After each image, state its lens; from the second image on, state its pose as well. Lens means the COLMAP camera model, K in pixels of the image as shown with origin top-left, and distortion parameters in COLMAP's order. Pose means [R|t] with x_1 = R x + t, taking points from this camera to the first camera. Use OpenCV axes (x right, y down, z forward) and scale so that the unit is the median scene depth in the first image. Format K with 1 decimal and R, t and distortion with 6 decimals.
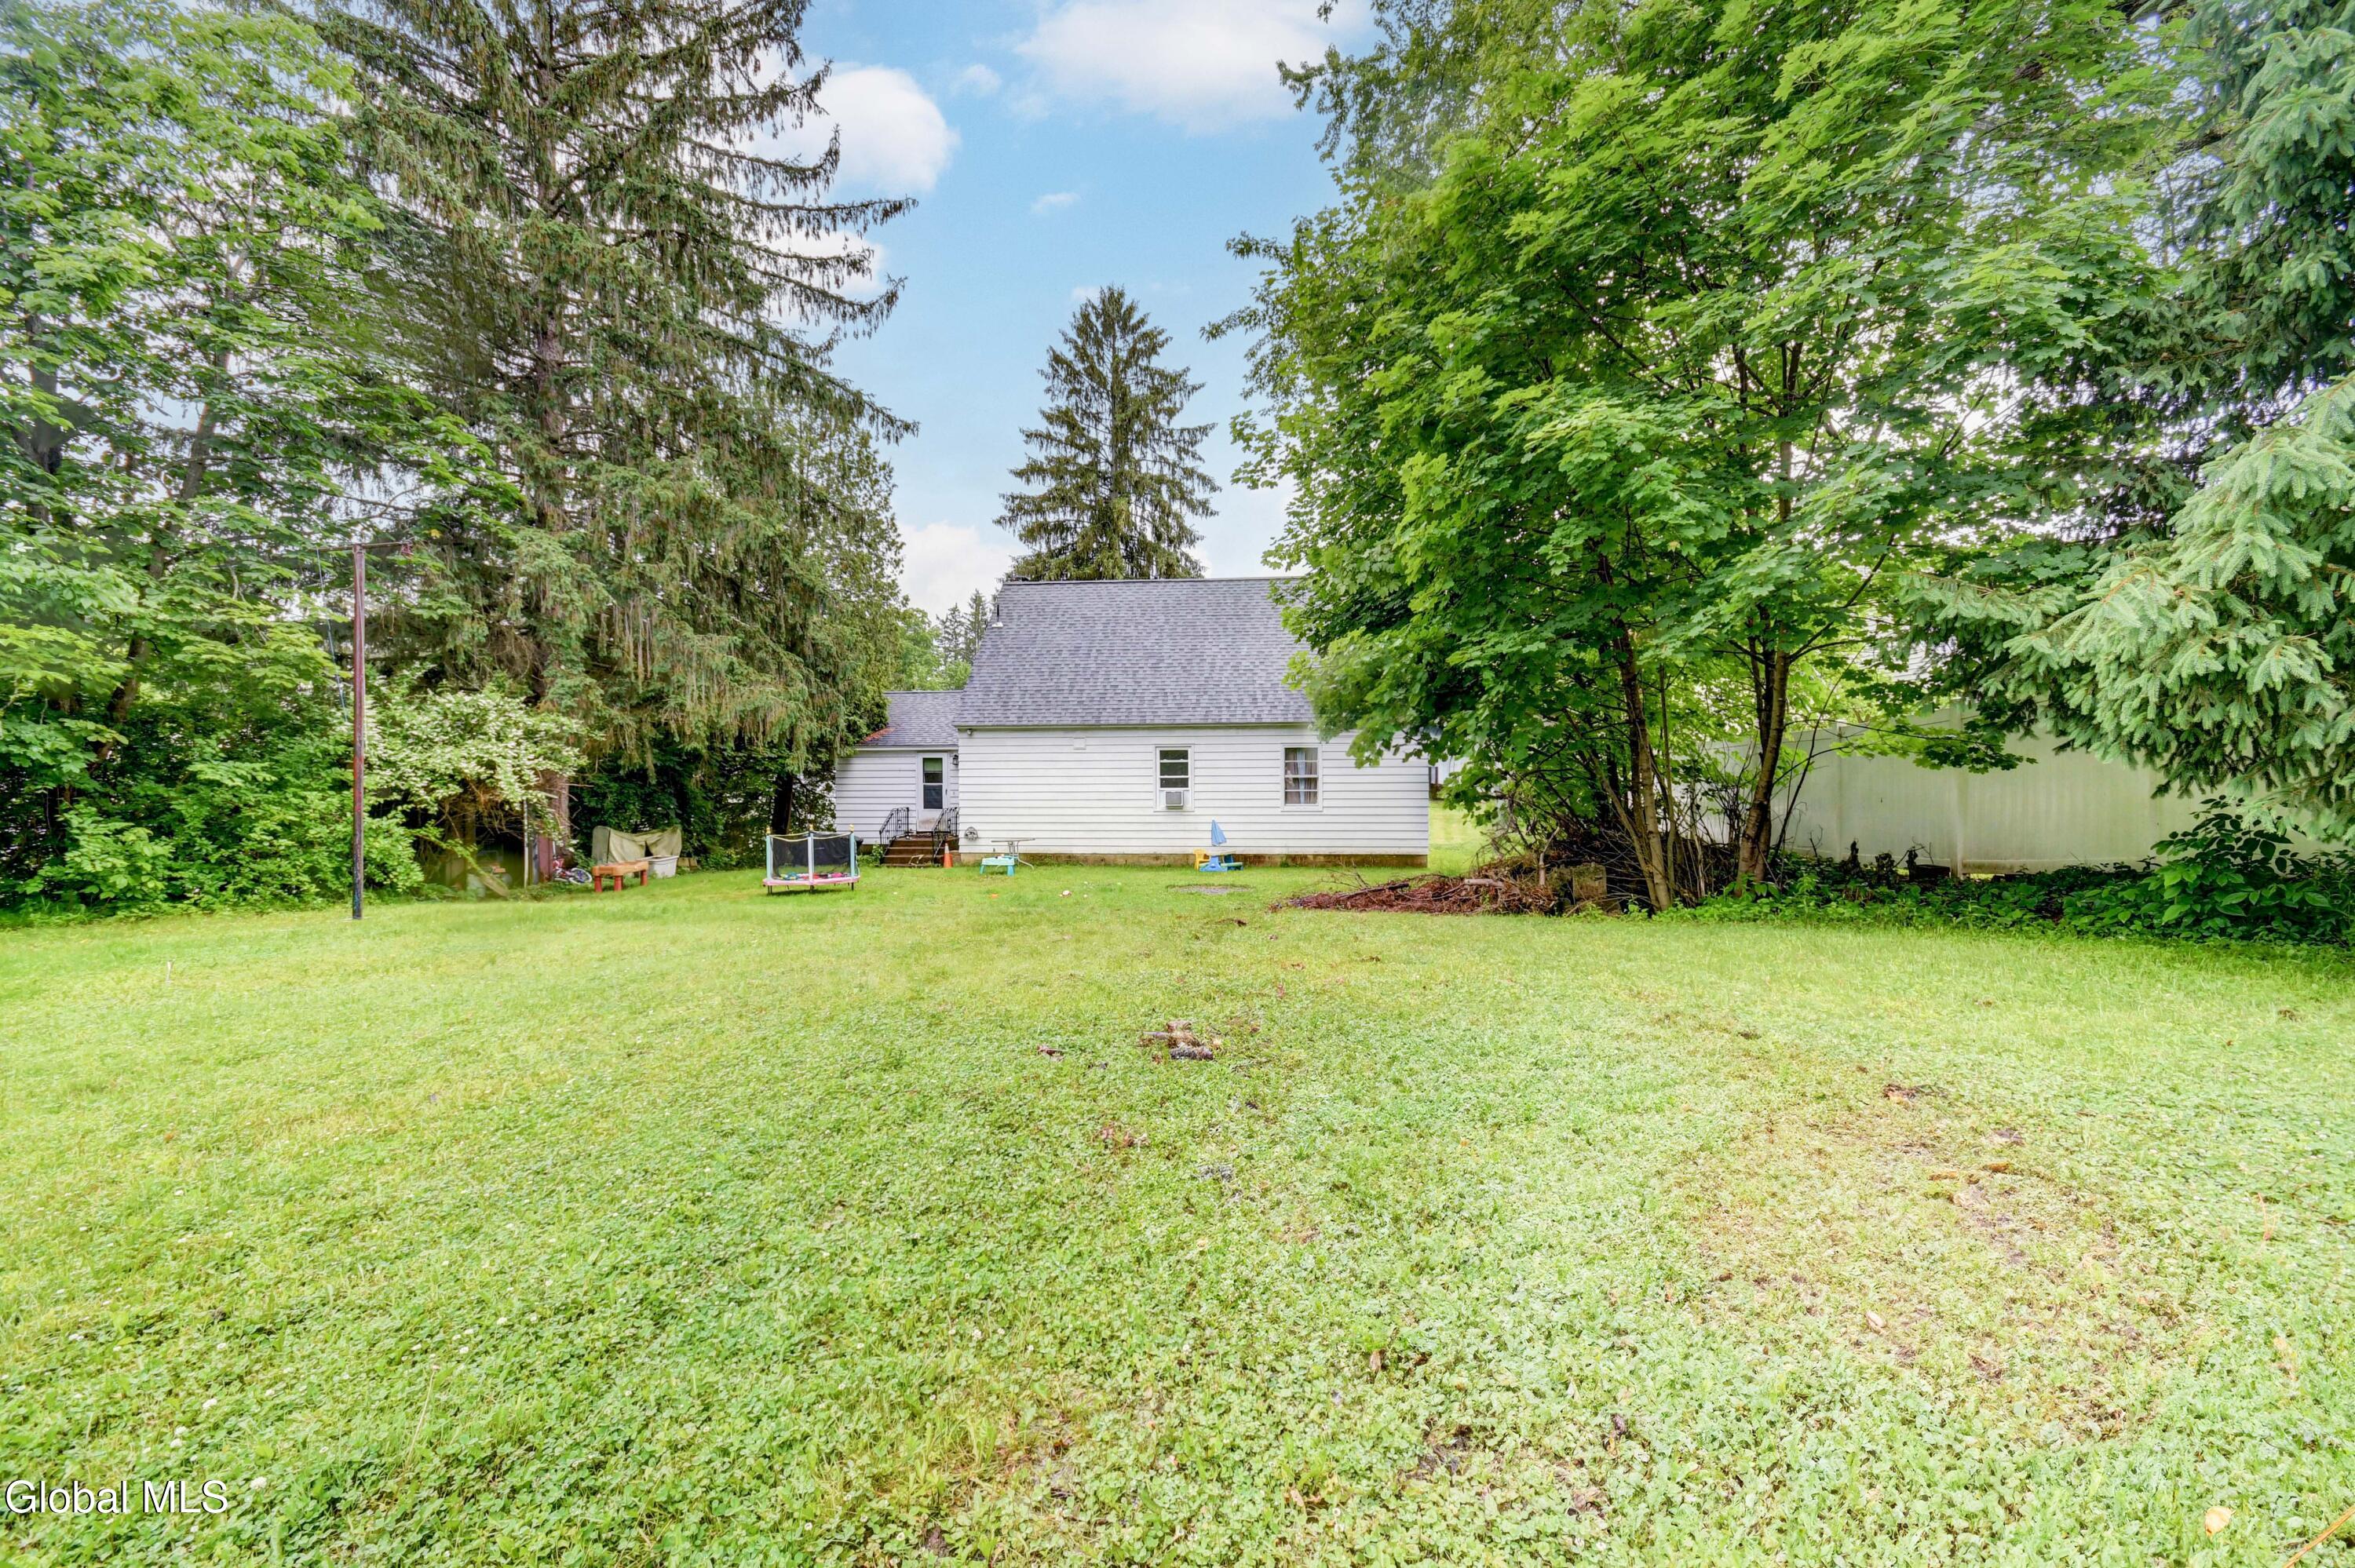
lens RADIAL K [[1022.3, 0, 1180.1], [0, 1022.3, 781.4], [0, 0, 1]] dist [0.001008, -0.000114]
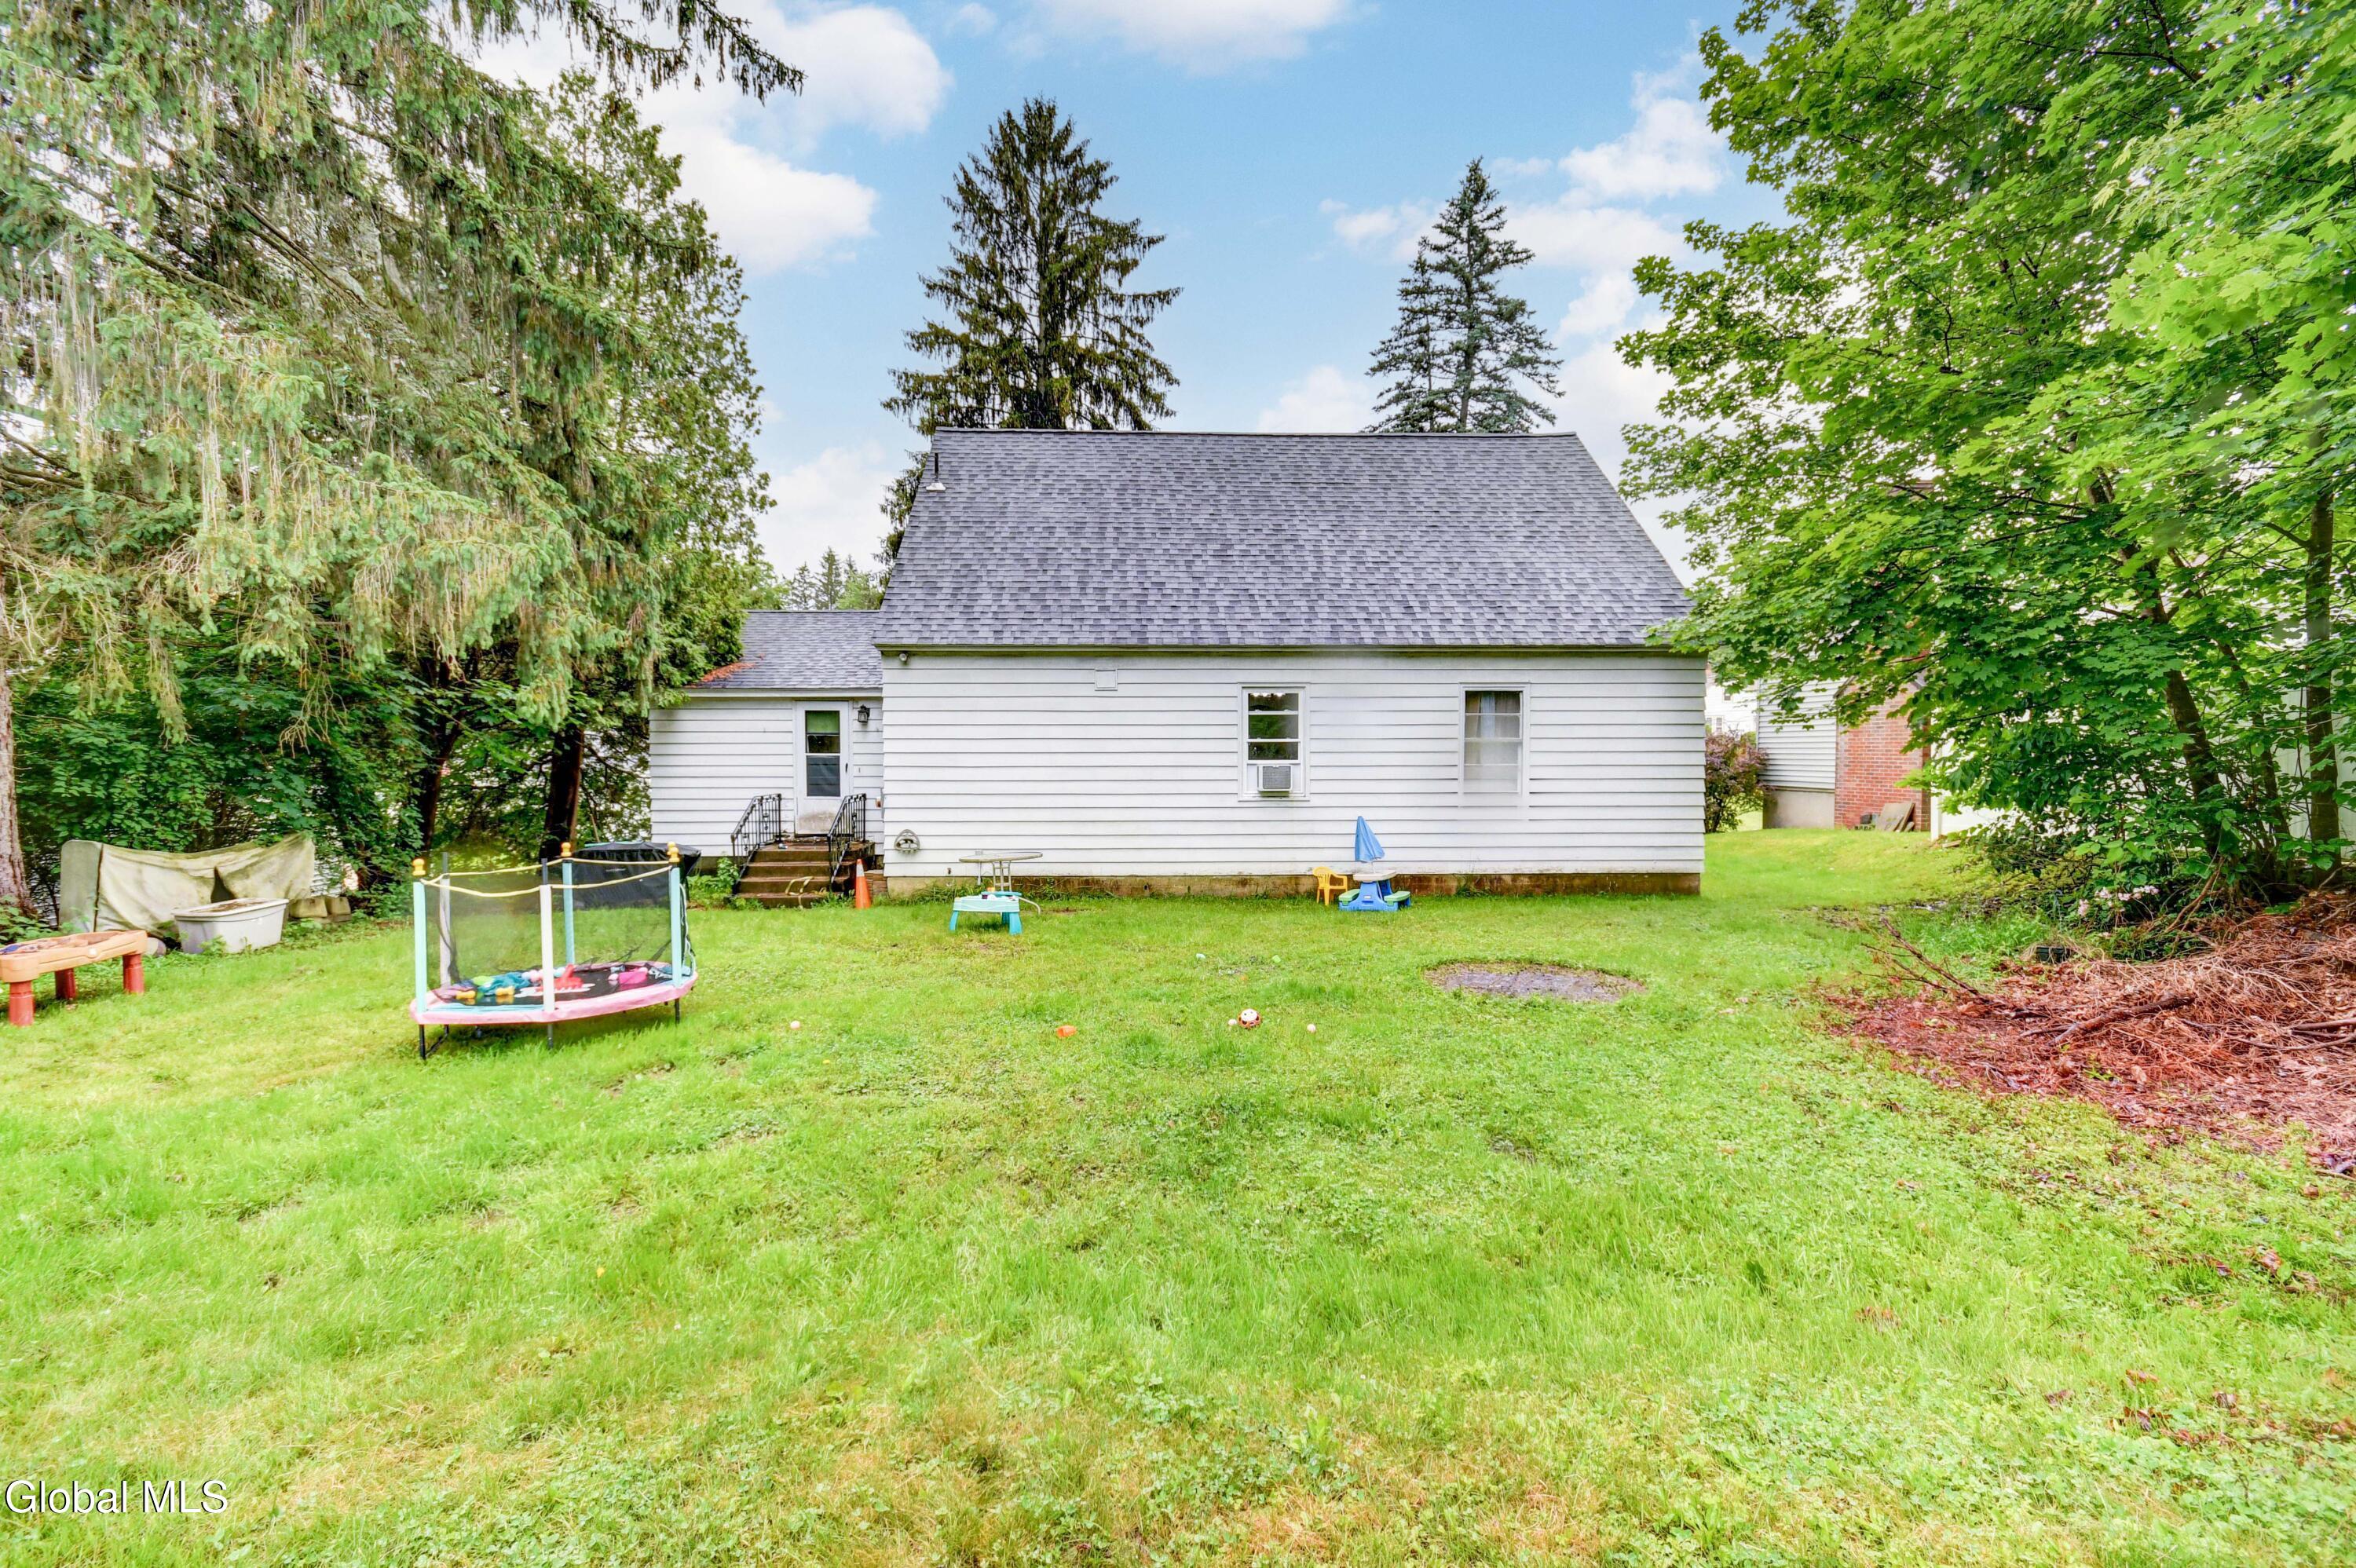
lens RADIAL K [[1022.8, 0, 1175.8], [0, 1022.8, 792.4], [0, 0, 1]] dist [0.001008, -0.000114]
pose [[0.990655, -0.001625, 0.136385, -0.118668], [-0.002149, 0.999619, 0.027524, 0.007549], [-0.136377, -0.027560, 0.990274, 0.378608]]
